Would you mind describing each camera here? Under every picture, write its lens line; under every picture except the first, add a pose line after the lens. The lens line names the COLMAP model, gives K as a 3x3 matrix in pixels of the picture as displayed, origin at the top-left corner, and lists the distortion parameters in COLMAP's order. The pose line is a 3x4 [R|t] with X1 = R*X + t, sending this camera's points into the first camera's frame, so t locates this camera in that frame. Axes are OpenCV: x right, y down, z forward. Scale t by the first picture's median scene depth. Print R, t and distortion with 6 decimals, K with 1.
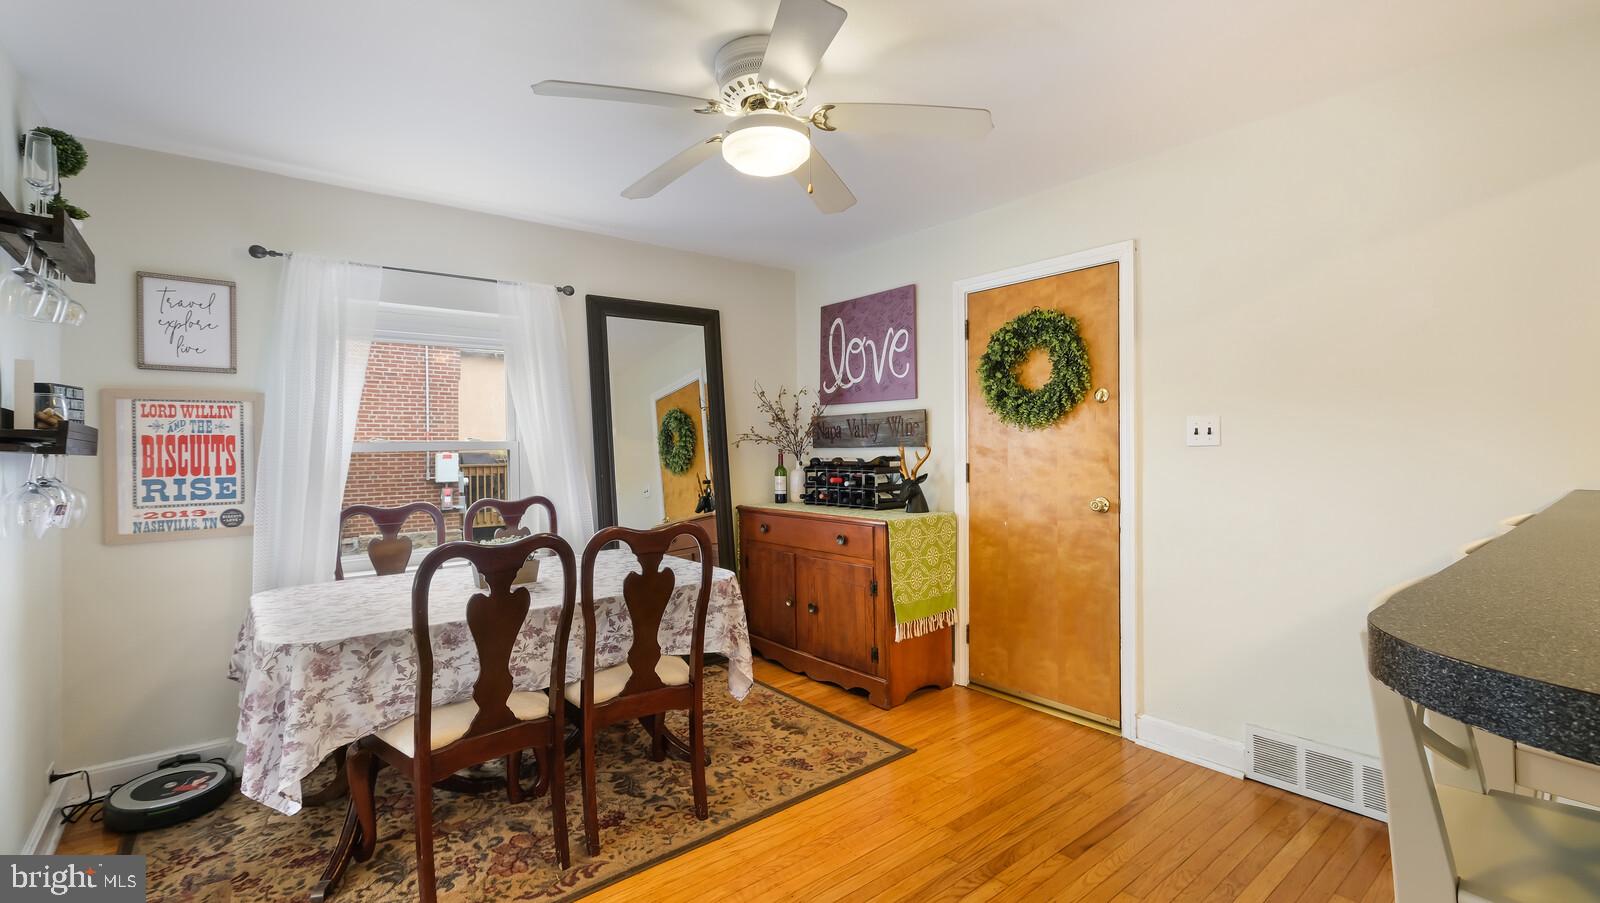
lens RADIAL K [[713.9, 0, 801.2], [0, 713.9, 451.0], [0, 0, 1]] dist [0.007656, 0.000608]
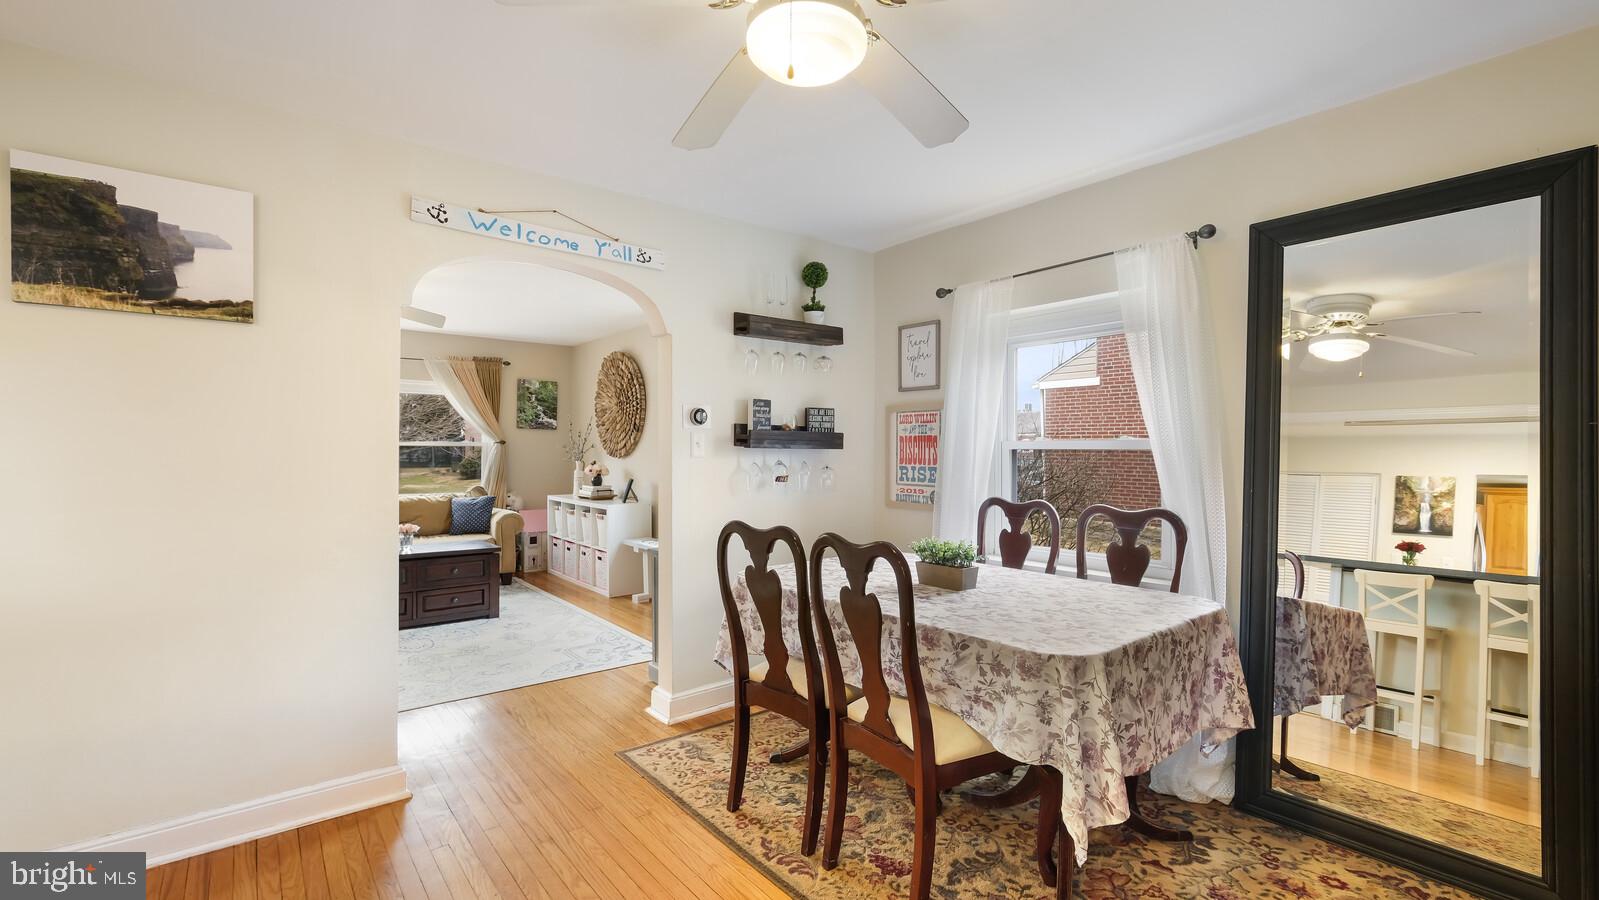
lens RADIAL K [[709.0, 0, 799.9], [0, 709.0, 449.6], [0, 0, 1]] dist [0.006910, -0.000511]
pose [[-0.024061, 0.015340, -0.999593, 0.543292], [-0.006890, 0.999856, 0.015510, -0.014763], [0.999687, 0.007260, -0.023952, 0.799427]]
